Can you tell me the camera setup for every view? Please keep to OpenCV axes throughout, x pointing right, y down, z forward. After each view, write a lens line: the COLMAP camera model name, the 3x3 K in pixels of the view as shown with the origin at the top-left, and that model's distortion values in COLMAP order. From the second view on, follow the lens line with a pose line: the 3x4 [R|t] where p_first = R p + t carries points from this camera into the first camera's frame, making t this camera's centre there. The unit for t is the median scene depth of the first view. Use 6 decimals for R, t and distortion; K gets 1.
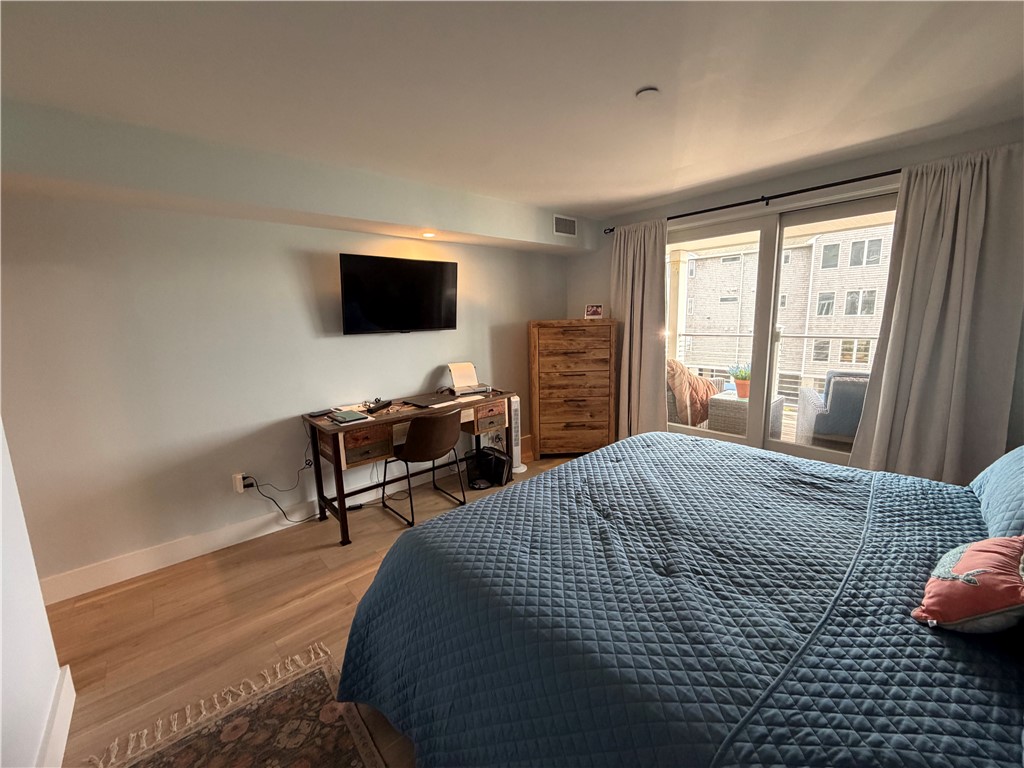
lens RADIAL K [[406.5, 0, 511.6], [0, 406.5, 383.1], [0, 0, 1]] dist [-0.003059, -0.000324]
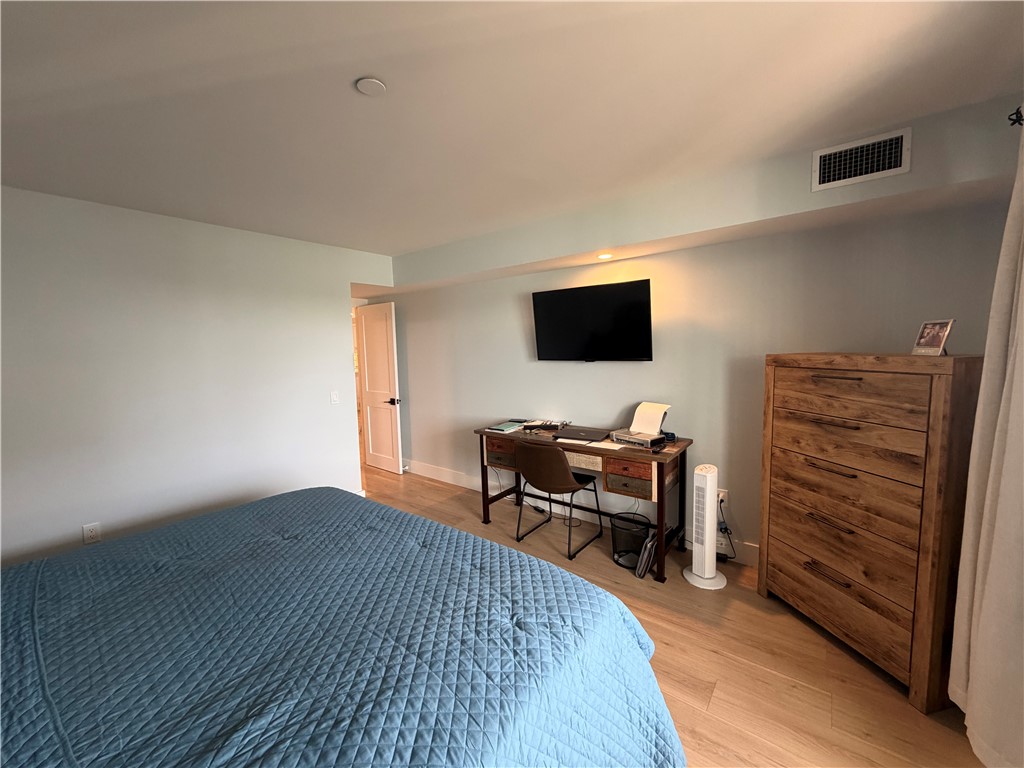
lens RADIAL K [[406.5, 0, 511.1], [0, 406.5, 385.4], [0, 0, 1]] dist [-0.003059, -0.000324]
pose [[0.174101, 0.117598, -0.977681, 0.548153], [-0.141475, 0.985531, 0.093349, -0.109838], [0.974512, 0.122065, 0.188219, 0.533829]]
